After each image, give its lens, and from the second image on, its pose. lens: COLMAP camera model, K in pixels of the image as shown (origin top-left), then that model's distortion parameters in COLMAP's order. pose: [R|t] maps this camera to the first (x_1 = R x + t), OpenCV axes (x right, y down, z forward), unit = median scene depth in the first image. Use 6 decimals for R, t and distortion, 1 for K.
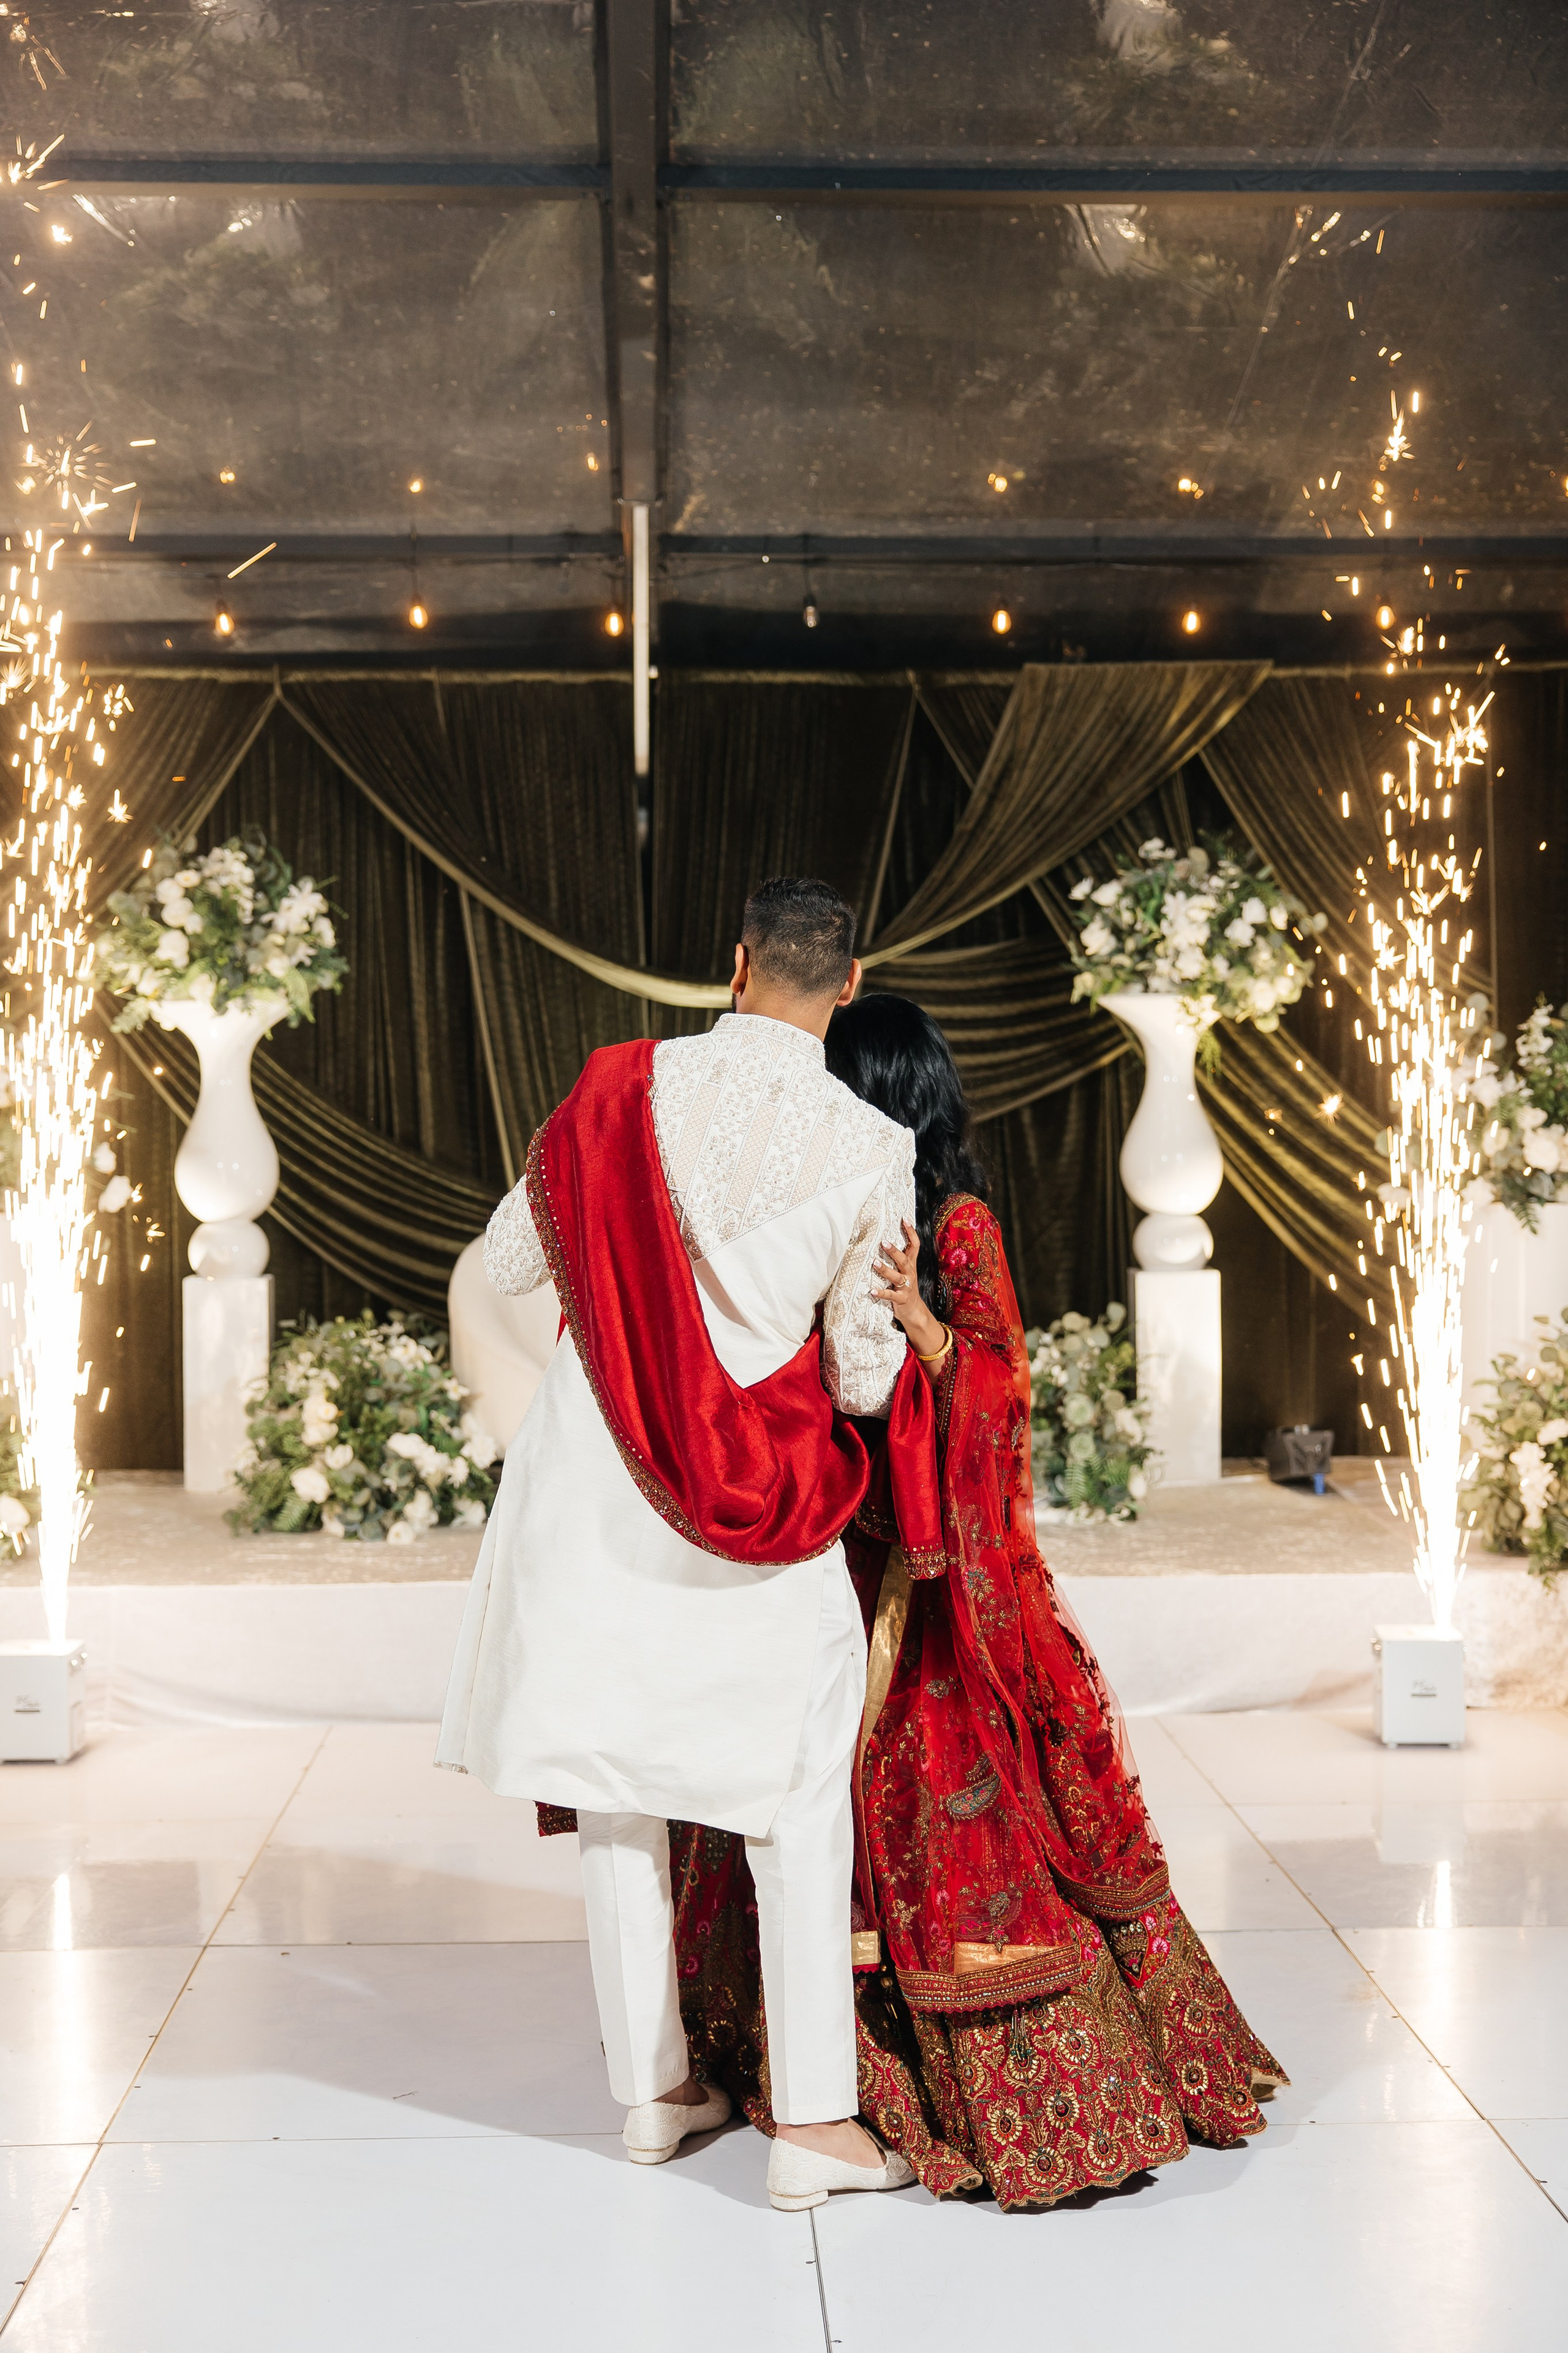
lens RADIAL K [[2992.5, 0, 788.9], [0, 2992.5, 1182.7], [0, 0, 1]] dist [0.007074, 0.000000]
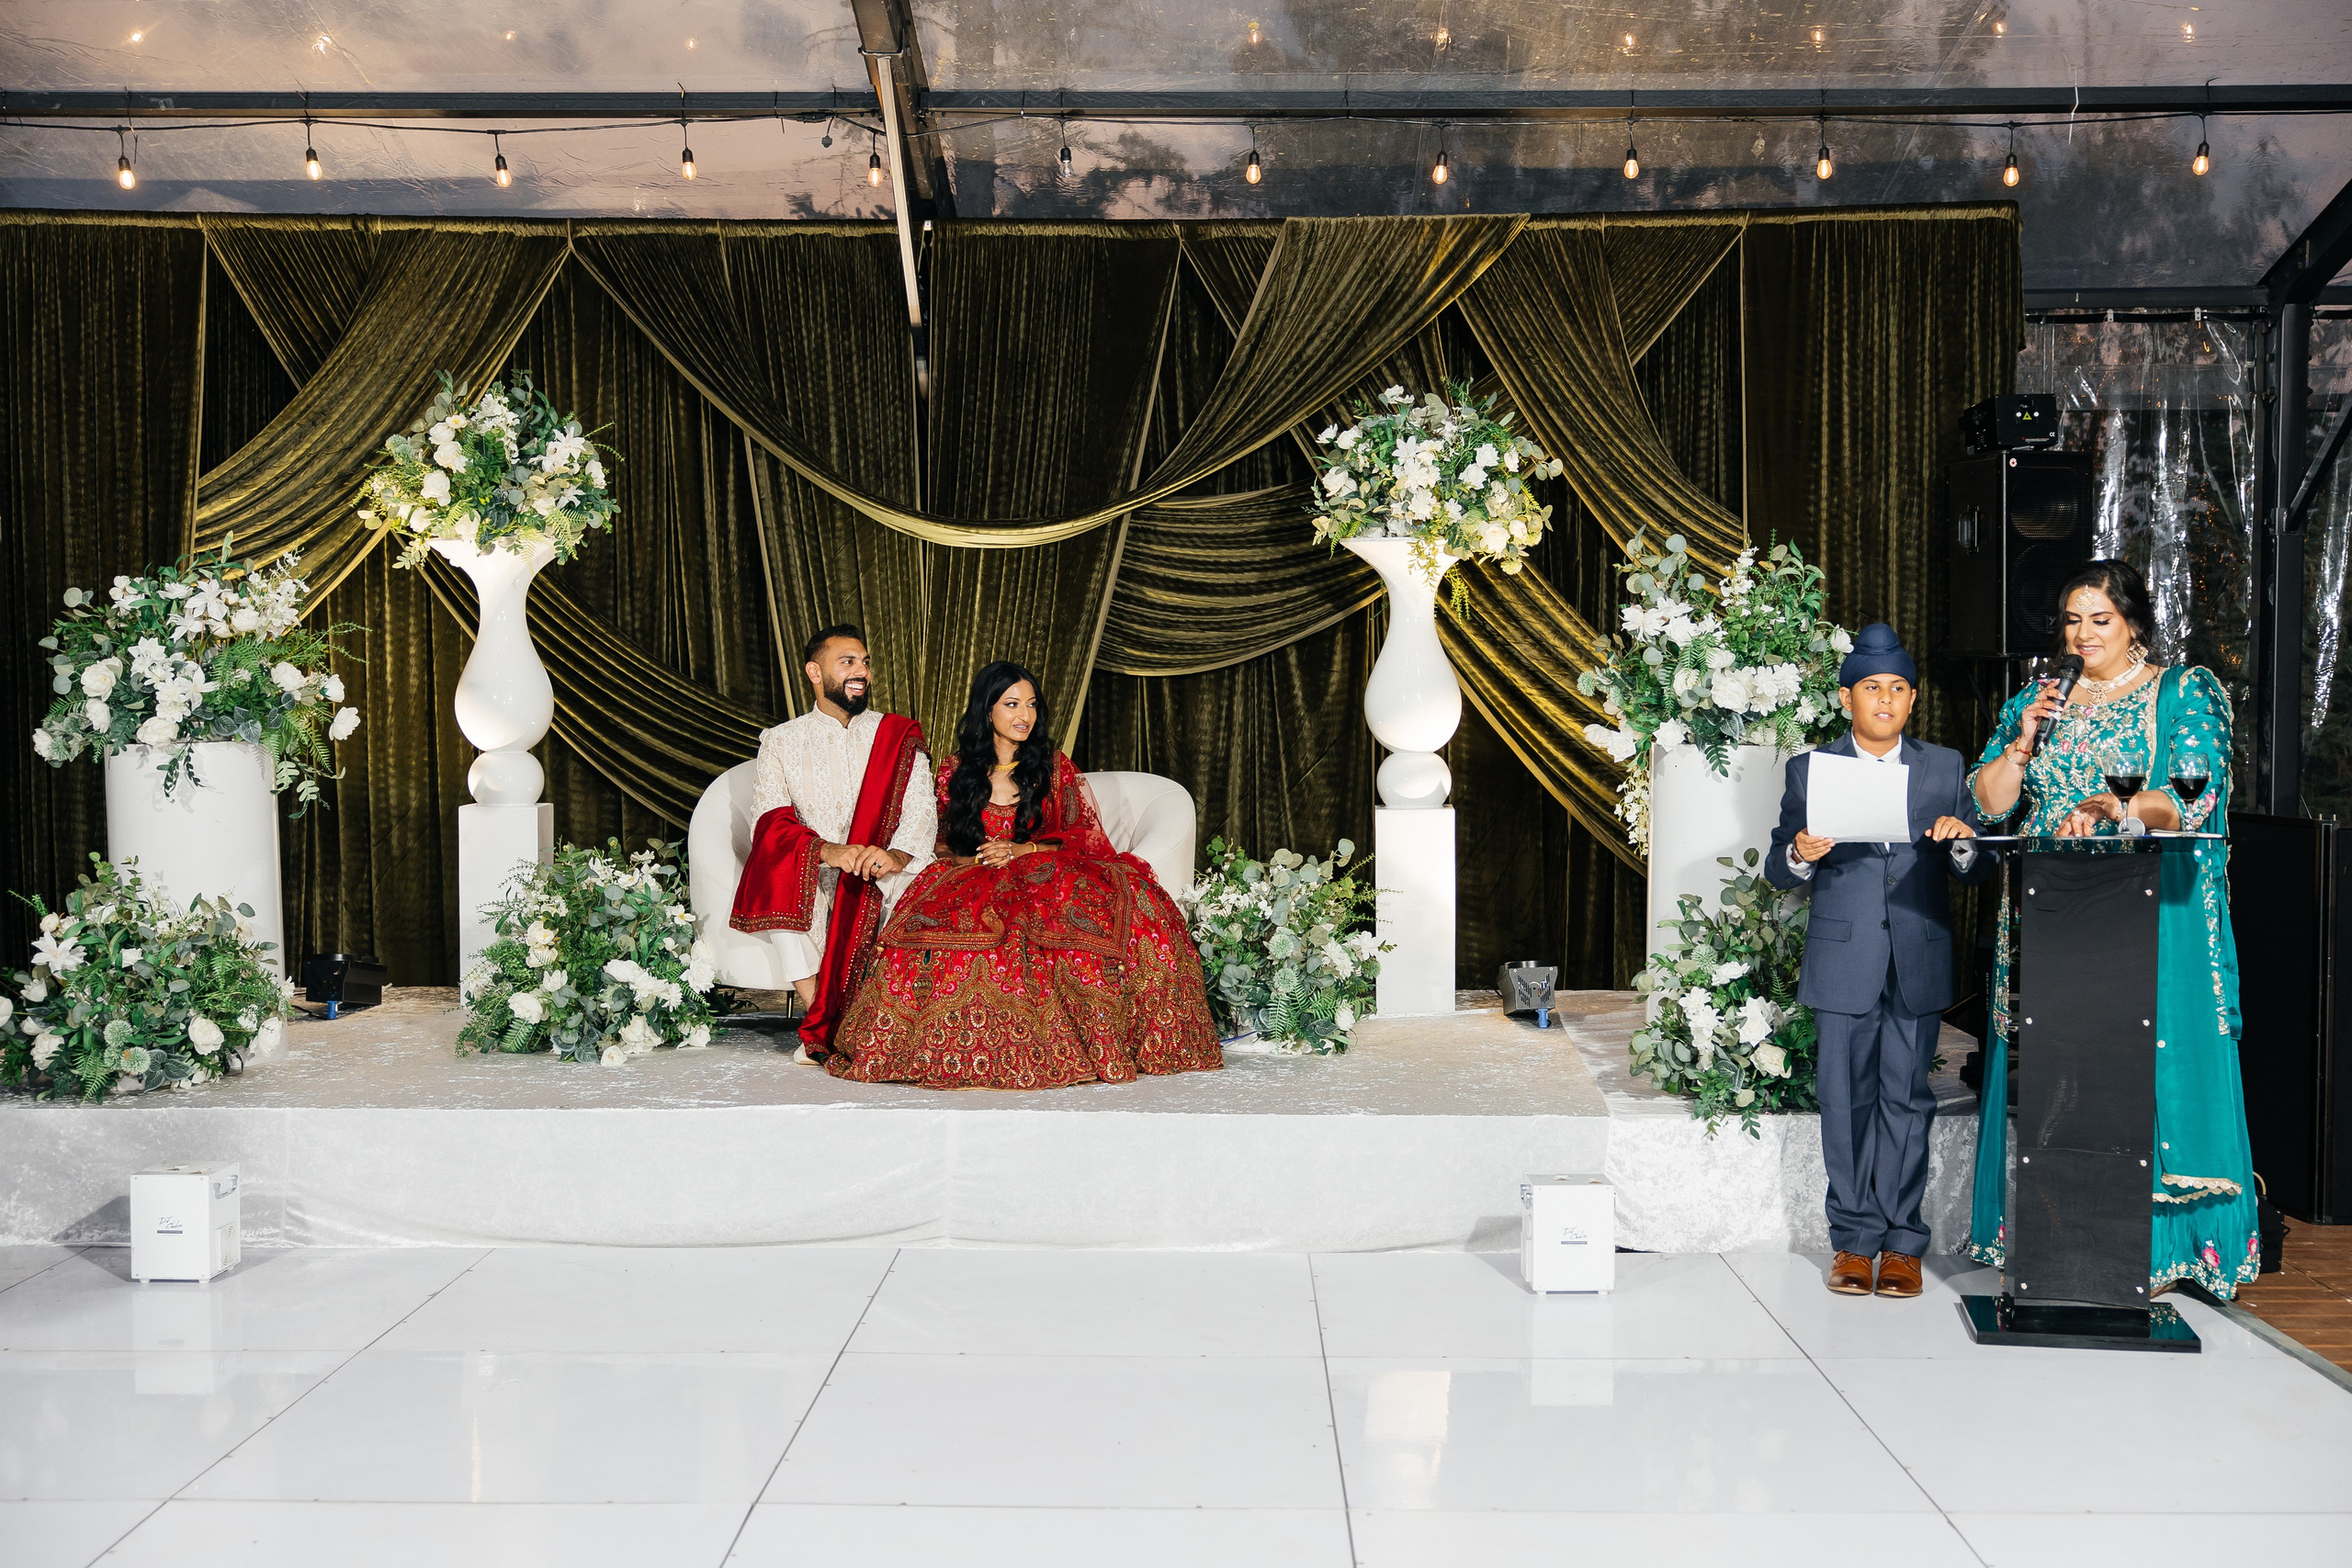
lens RADIAL K [[2591.1, 0, 1189.2], [0, 2591.1, 780.1], [0, 0, 1]] dist [-0.009681, 0.000000]
pose [[0.998481, 0.009687, -0.054231, 0.100047], [-0.008493, 0.999717, 0.022215, 0.000950], [0.054431, -0.021721, 0.998281, 0.109344]]
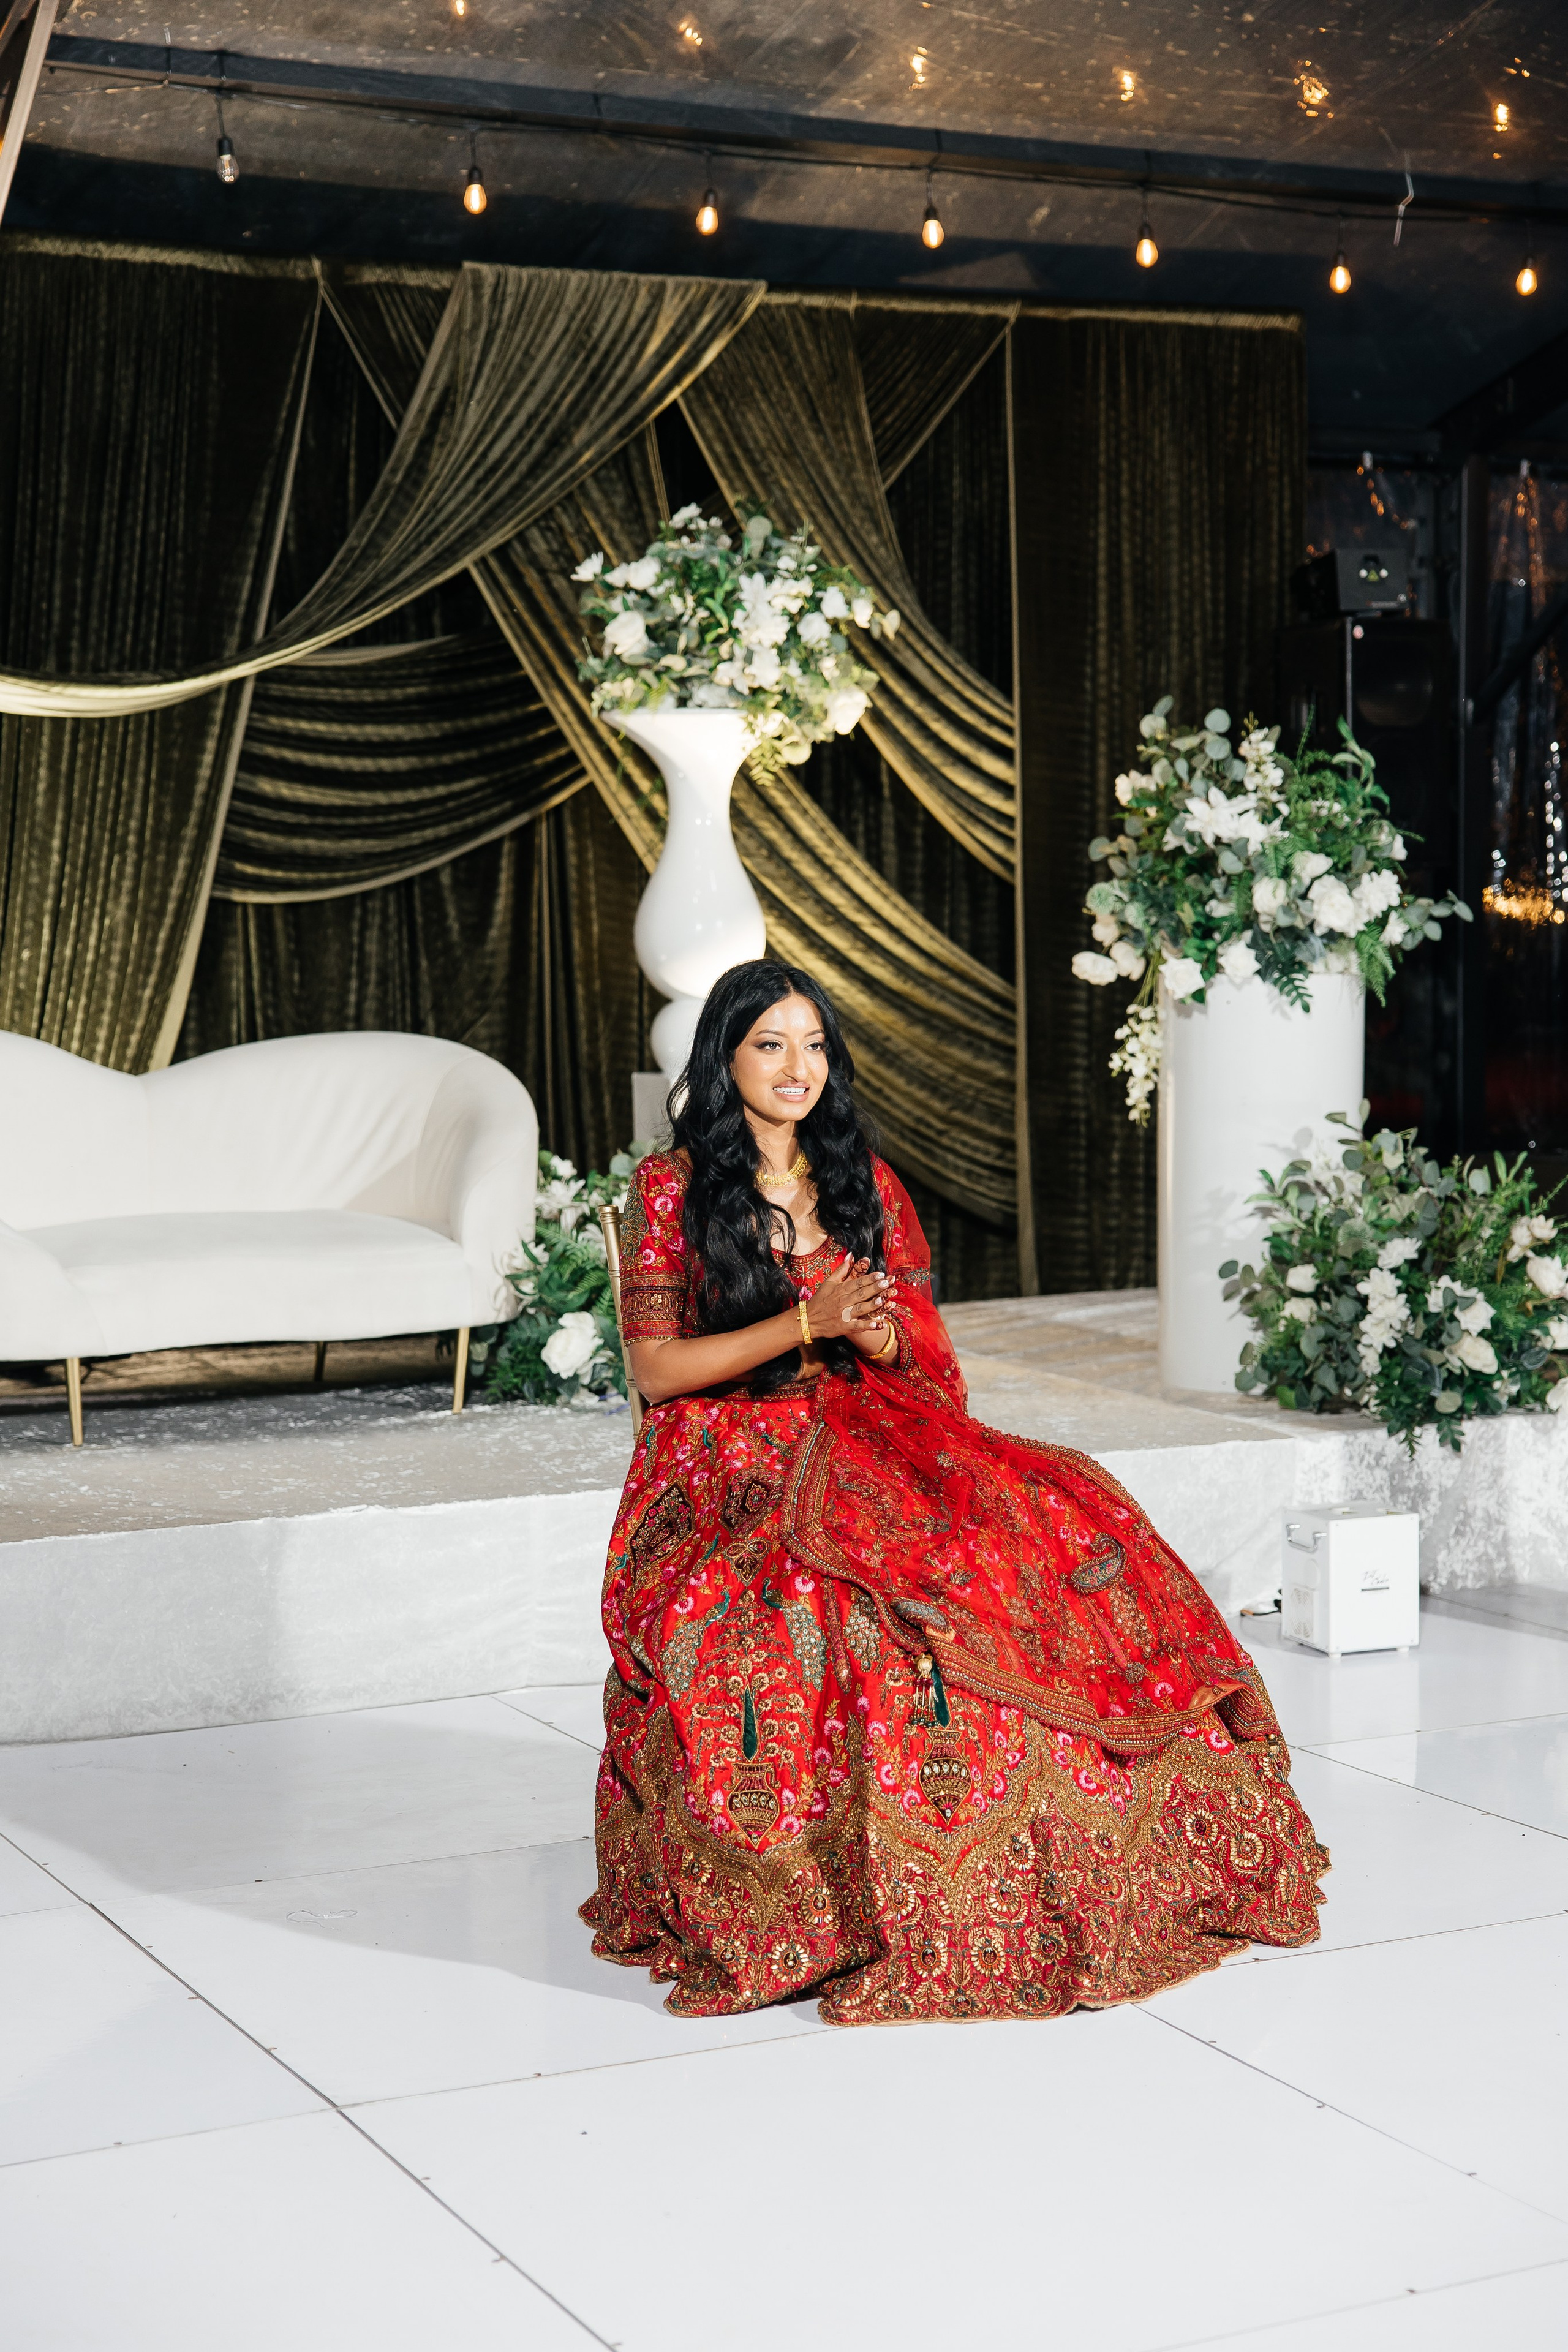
lens RADIAL K [[3595.9, 0, 772.2], [0, 3595.9, 1161.8], [0, 0, 1]] dist [0.027070, 0.000000]
pose [[0.911316, -0.028018, 0.410753, -0.235395], [0.010531, 0.998942, 0.044775, 0.010870], [-0.411573, -0.036478, 0.910647, 0.154308]]
